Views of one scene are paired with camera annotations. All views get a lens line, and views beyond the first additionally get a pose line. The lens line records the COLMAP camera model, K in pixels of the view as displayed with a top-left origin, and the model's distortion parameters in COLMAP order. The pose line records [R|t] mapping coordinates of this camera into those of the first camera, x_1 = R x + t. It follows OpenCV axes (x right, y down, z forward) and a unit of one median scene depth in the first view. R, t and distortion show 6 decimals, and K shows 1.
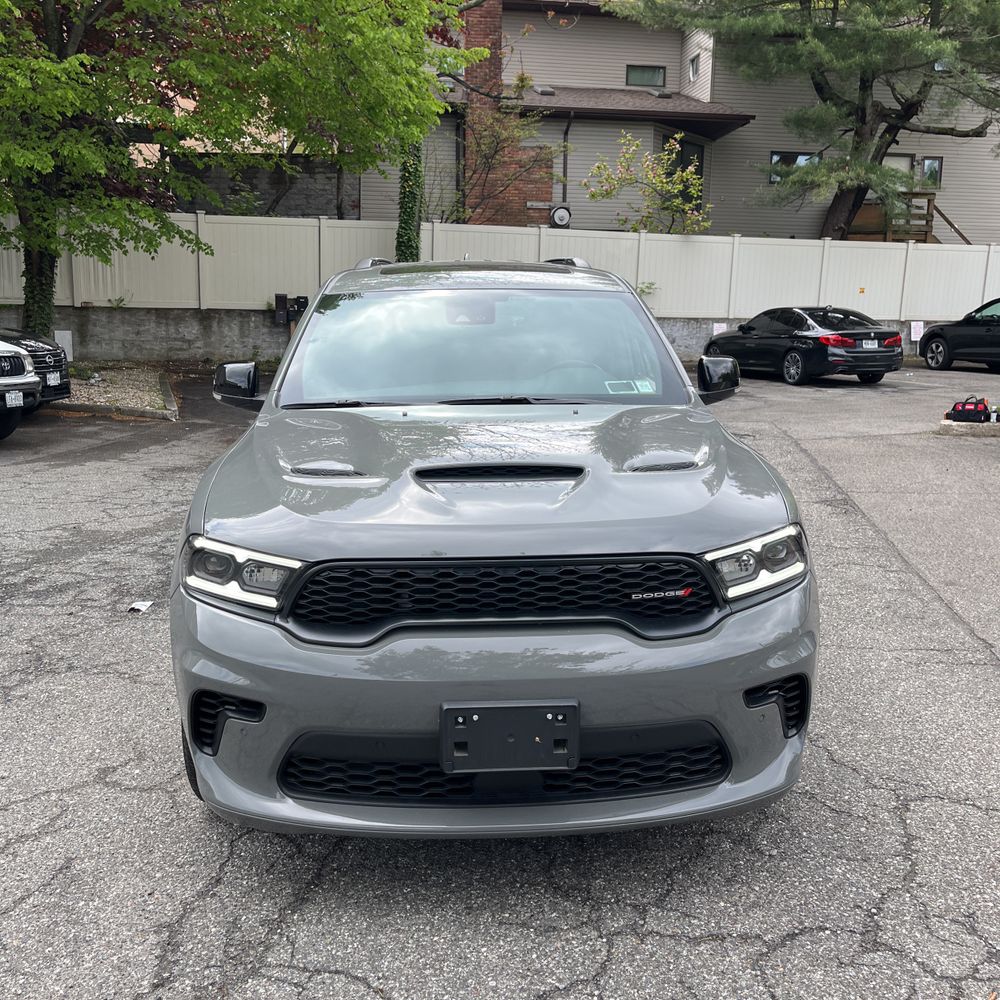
lens RADIAL K [[1014.9, 0, 509.1], [0, 1014.9, 515.1], [0, 0, 1]] dist [0.029210, 0.000000]
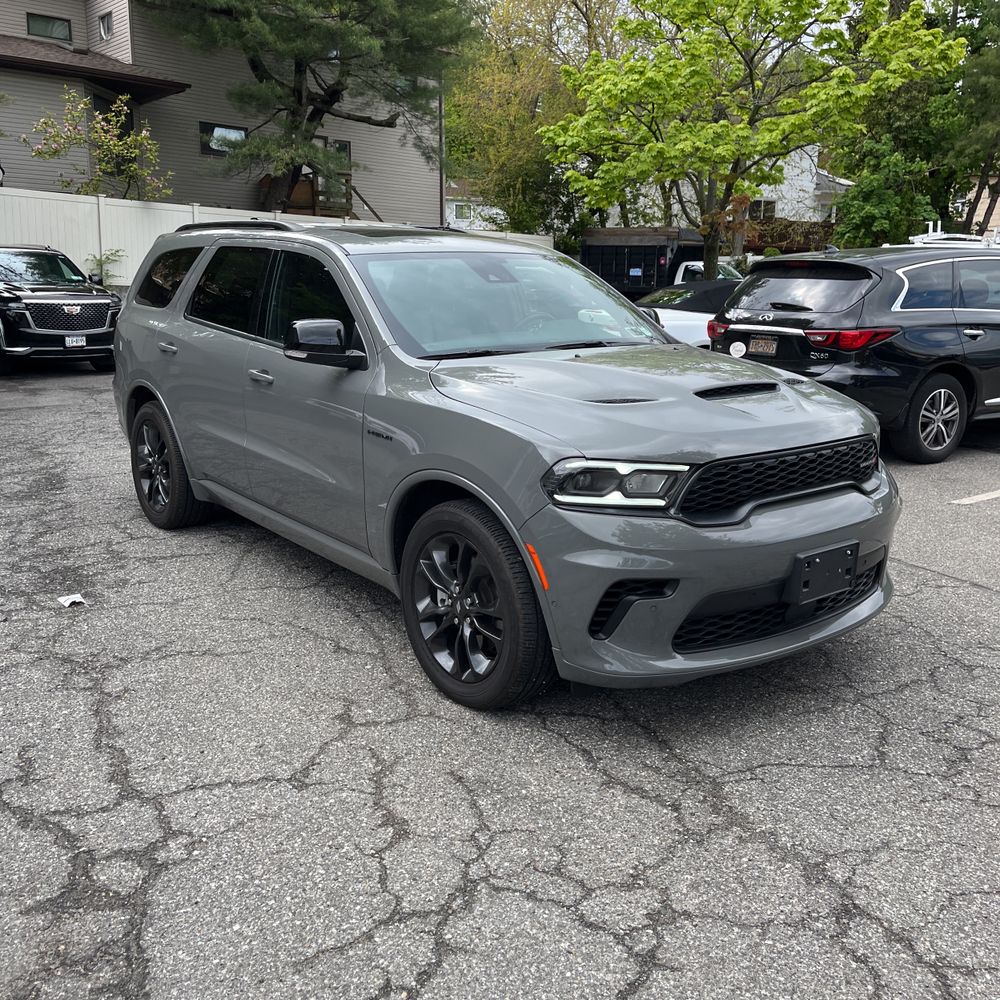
lens RADIAL K [[1014.9, 0, 492.0], [0, 1014.9, 501.1], [0, 0, 1]] dist [0.029210, 0.000000]
pose [[0.825682, -0.120943, 0.551019, -0.133612], [0.113351, 0.992396, 0.047969, 0.000278], [-0.552631, 0.022851, 0.833113, 0.009540]]
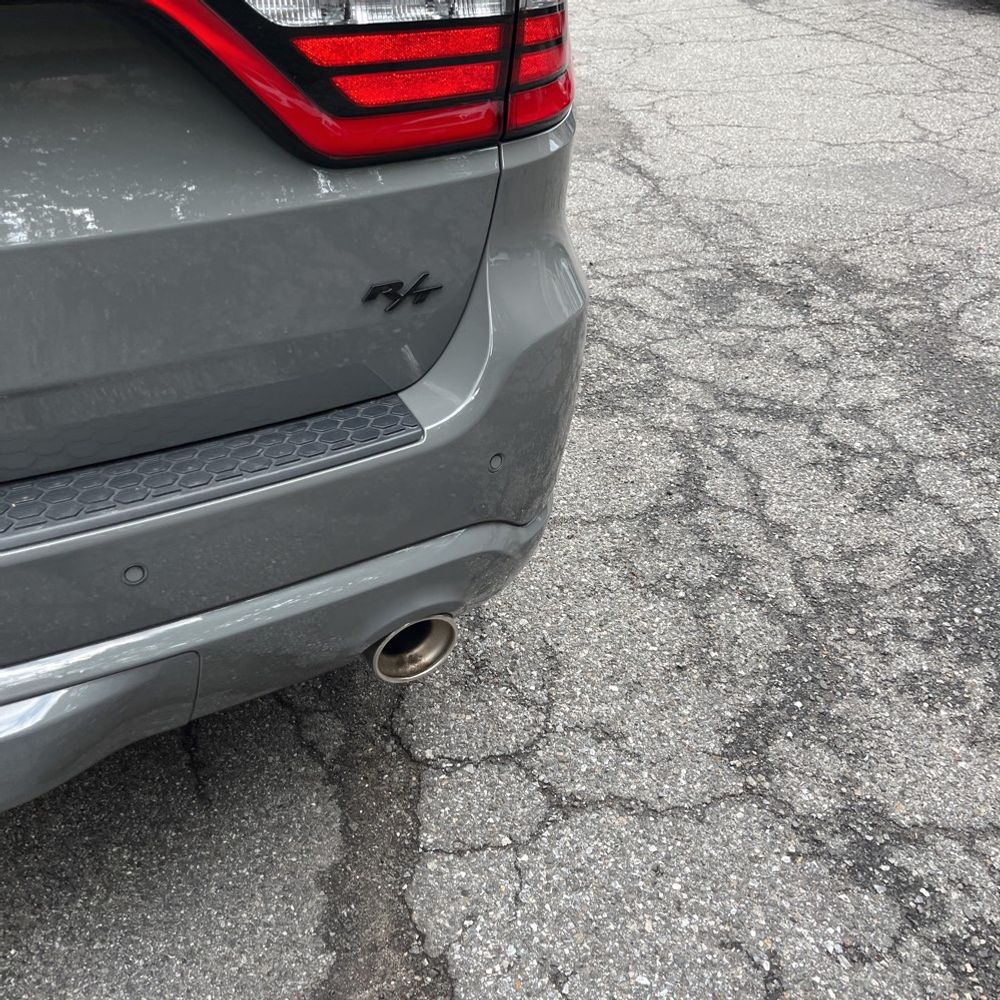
lens RADIAL K [[1014.9, 0, 509.2], [0, 1014.9, 497.8], [0, 0, 1]] dist [0.029210, 0.000000]
pose [[-0.936971, 0.175873, -0.301917, -0.029570], [-0.077806, 0.737369, 0.670995, -0.063909], [0.340634, 0.652193, -0.677209, 0.380854]]
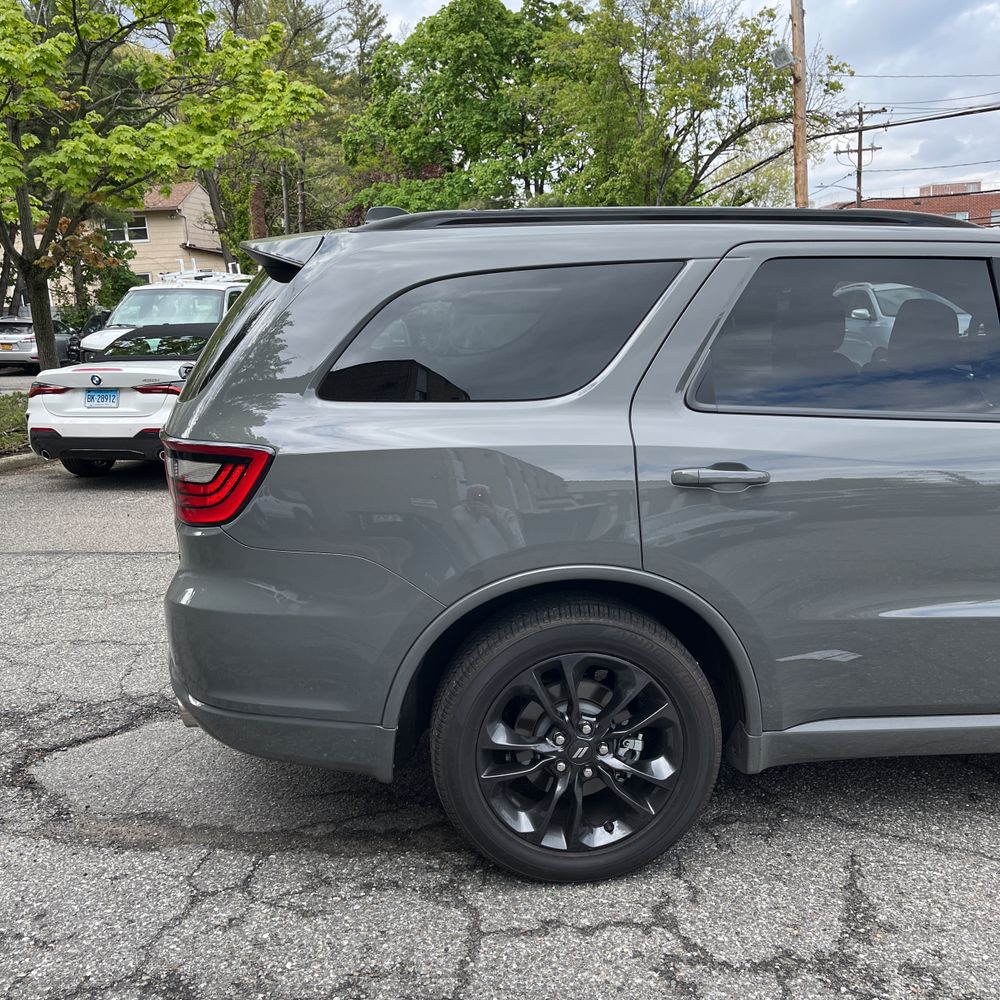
lens RADIAL K [[1014.9, 0, 506.6], [0, 1014.9, 506.0], [0, 0, 1]] dist [0.029210, 0.000000]
pose [[-0.036949, -0.195392, 0.980029, -0.169758], [0.235277, 0.951430, 0.198561, -0.061727], [-0.971226, 0.237915, 0.010817, 0.295954]]
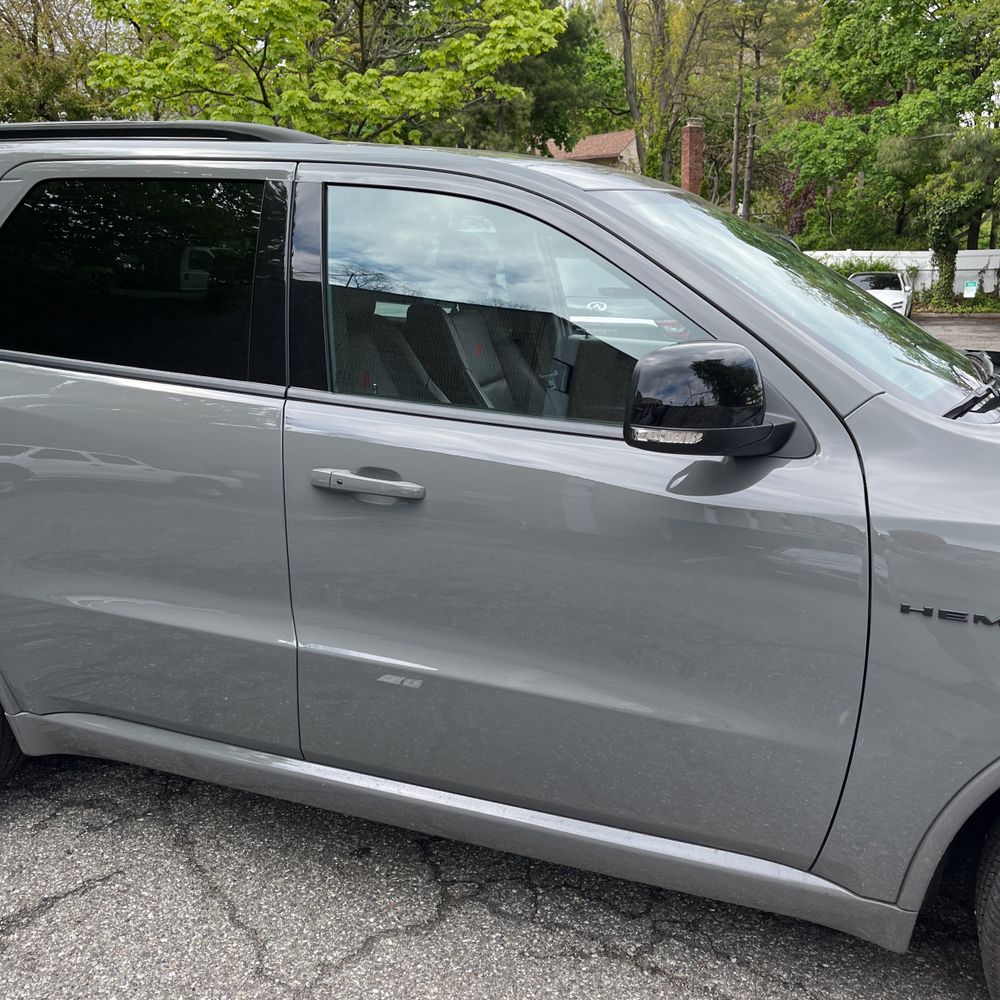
lens RADIAL K [[1014.9, 0, 512.2], [0, 1014.9, 517.1], [0, 0, 1]] dist [0.029210, 0.000000]
pose [[0.404059, -0.226031, 0.886367, -0.126550], [0.194187, 0.968099, 0.158352, -0.030635], [-0.893884, 0.108138, 0.435061, 0.169181]]
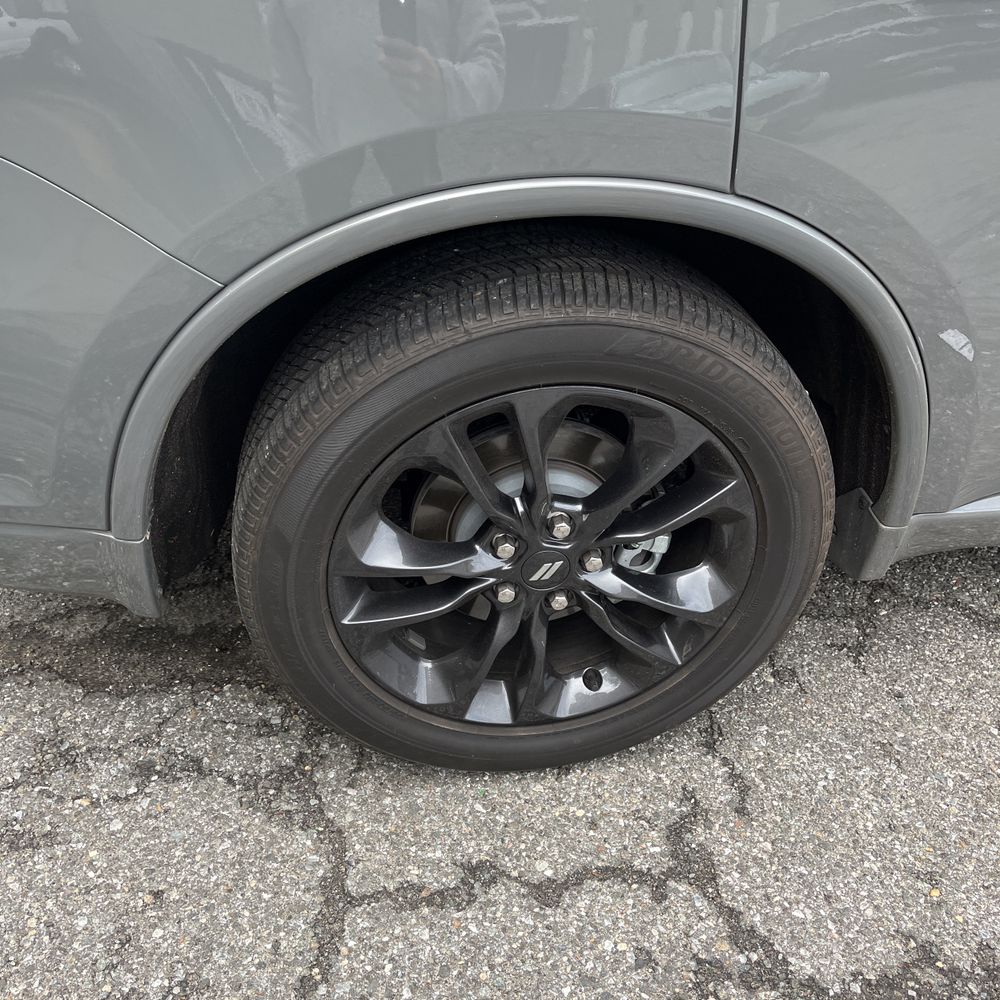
lens RADIAL K [[1014.9, 0, 504.8], [0, 1014.9, 488.9], [0, 0, 1]] dist [0.029210, 0.000000]
pose [[-0.083403, -0.584694, 0.806955, -0.099458], [0.199517, 0.783583, 0.588380, -0.045978], [-0.976339, 0.210074, 0.051303, 0.294023]]
